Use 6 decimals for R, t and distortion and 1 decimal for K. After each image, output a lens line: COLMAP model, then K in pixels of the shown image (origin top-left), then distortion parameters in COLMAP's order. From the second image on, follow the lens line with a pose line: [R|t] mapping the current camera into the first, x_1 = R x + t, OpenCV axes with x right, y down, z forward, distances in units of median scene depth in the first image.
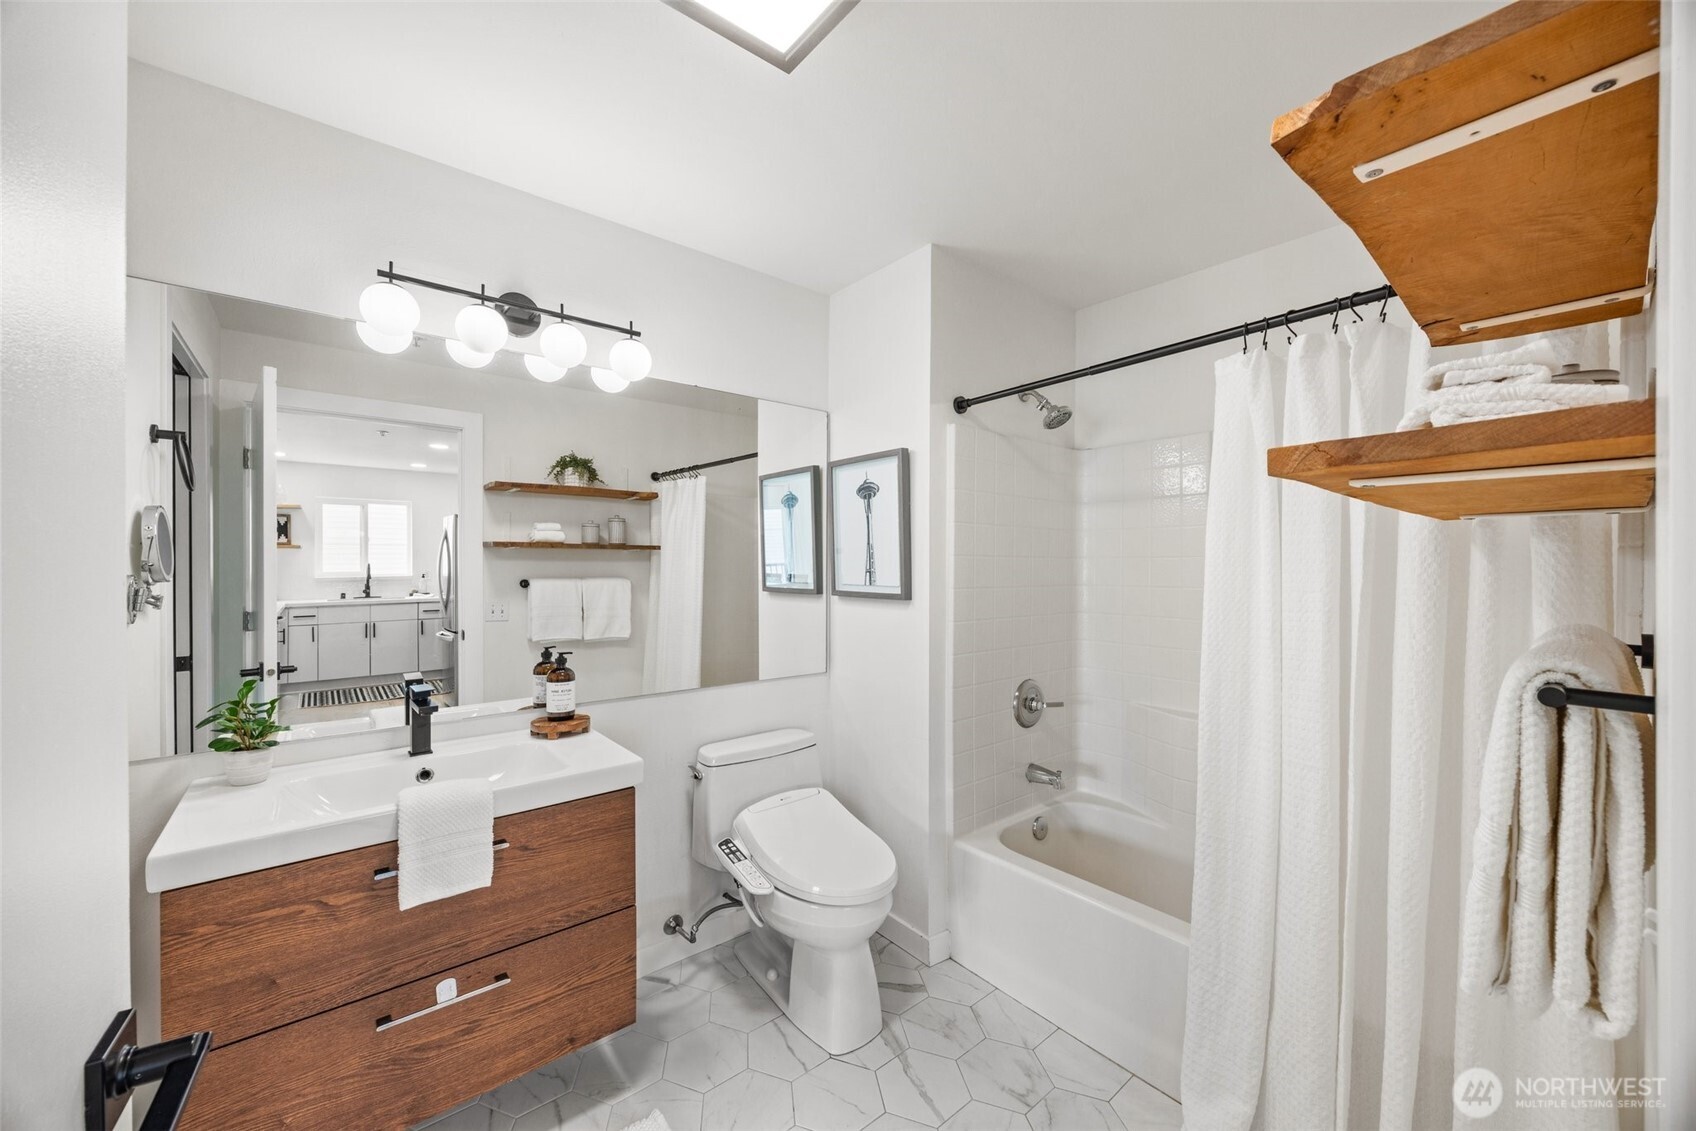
lens RADIAL K [[657.0, 0, 848.4], [0, 657.0, 568.8], [0, 0, 1]] dist [0.000545, 0.000021]
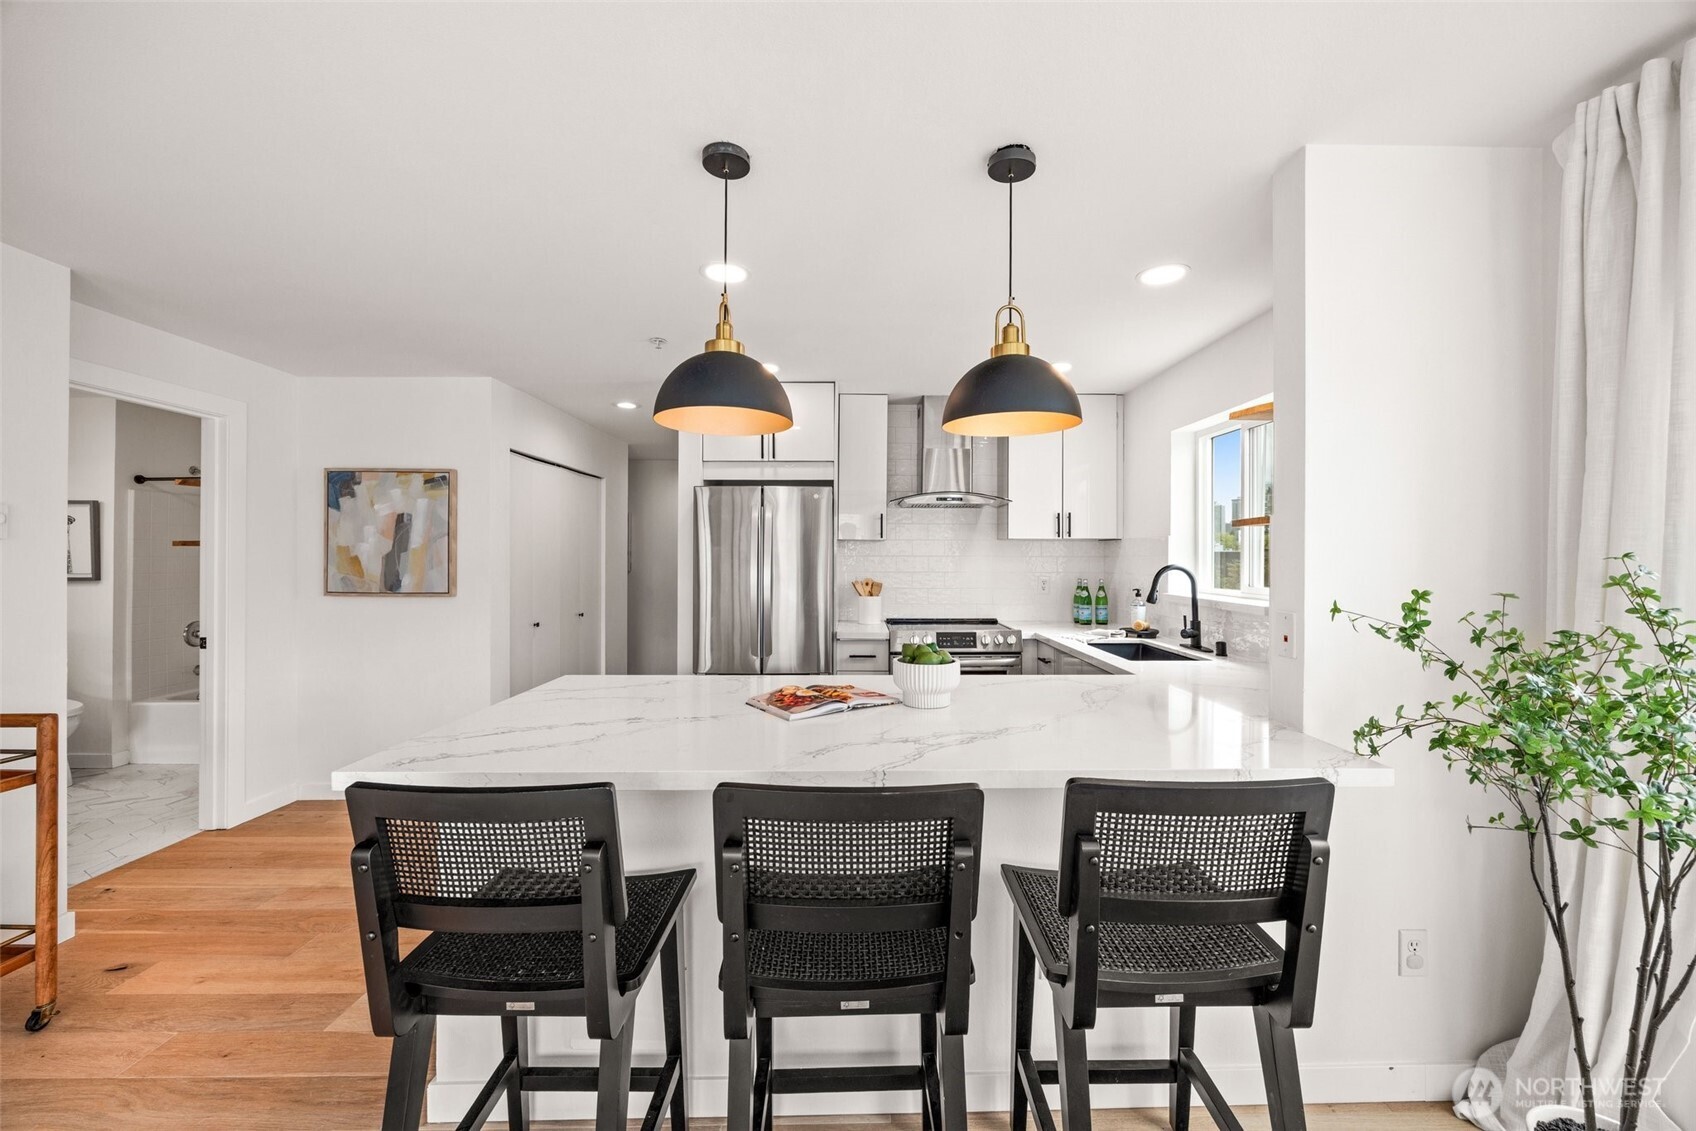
lens RADIAL K [[657.0, 0, 846.7], [0, 657.0, 566.1], [0, 0, 1]] dist [0.000545, 0.000021]
pose [[0.598935, 0.006824, 0.800769, -0.136072], [0.003122, 0.999936, -0.010857, 0.034338], [-0.800792, 0.009003, 0.598875, -1.891879]]
